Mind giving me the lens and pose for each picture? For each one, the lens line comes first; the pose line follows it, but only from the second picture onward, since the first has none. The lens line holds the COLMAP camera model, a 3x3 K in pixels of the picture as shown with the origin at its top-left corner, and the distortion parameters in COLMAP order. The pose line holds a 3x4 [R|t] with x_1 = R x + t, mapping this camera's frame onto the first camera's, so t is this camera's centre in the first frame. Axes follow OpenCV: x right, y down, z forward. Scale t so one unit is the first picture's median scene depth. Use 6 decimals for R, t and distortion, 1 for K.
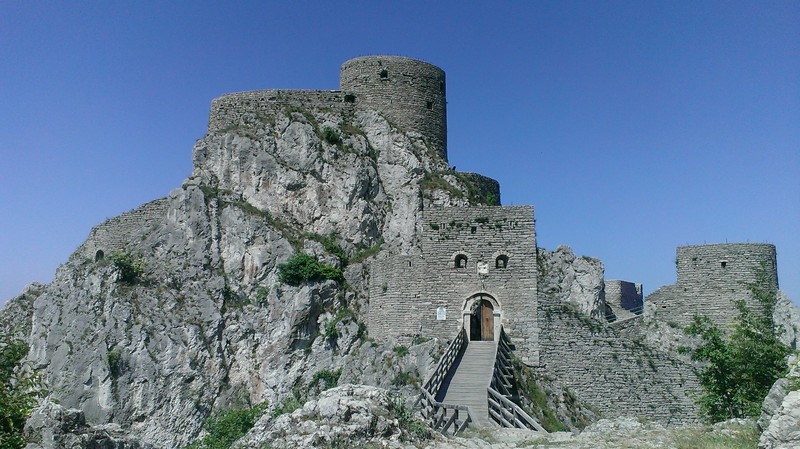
lens RADIAL K [[653.3, 0, 396.1], [0, 653.3, 227.7], [0, 0, 1]] dist [0.113427, -0.205184]
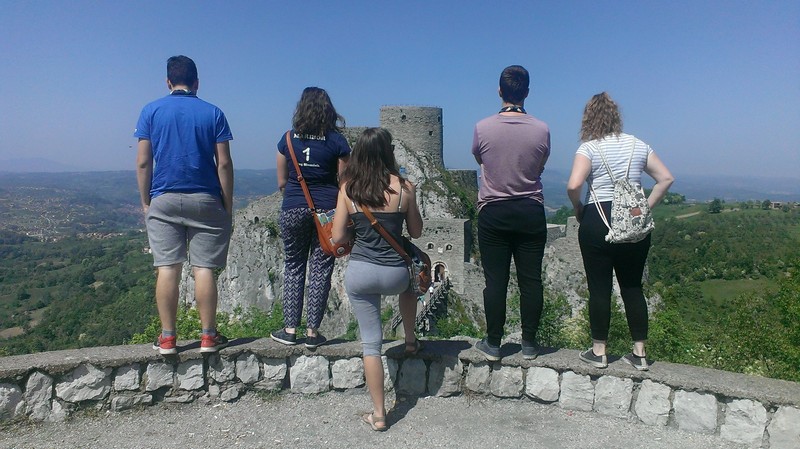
lens RADIAL K [[651.7, 0, 396.2], [0, 651.7, 236.6], [0, 0, 1]] dist [0.124525, -0.223193]
pose [[0.992734, 0.007967, -0.120062, 0.186831], [0.023388, 0.965997, 0.257493, -0.409796], [0.118031, -0.258430, 0.958792, -0.815862]]
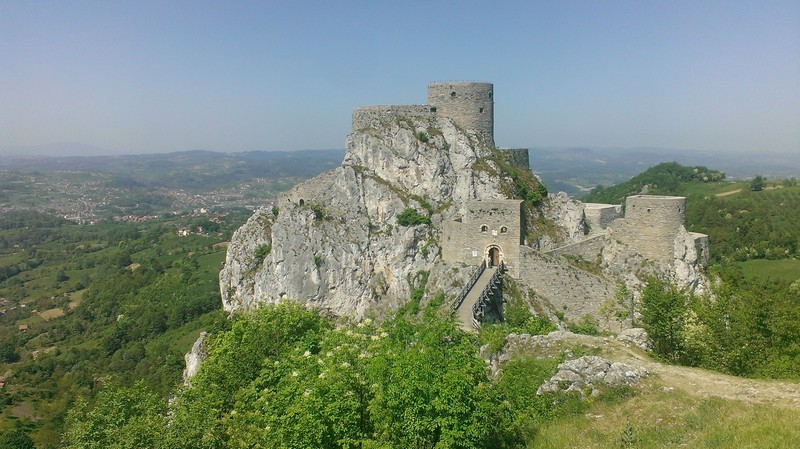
lens RADIAL K [[653.3, 0, 396.1], [0, 653.3, 227.7], [0, 0, 1]] dist [0.113427, -0.205184]
pose [[0.986460, 0.003913, -0.163955, 0.123980], [0.041263, 0.961633, 0.271218, -0.401051], [0.158726, -0.274311, 0.948451, -0.769444]]
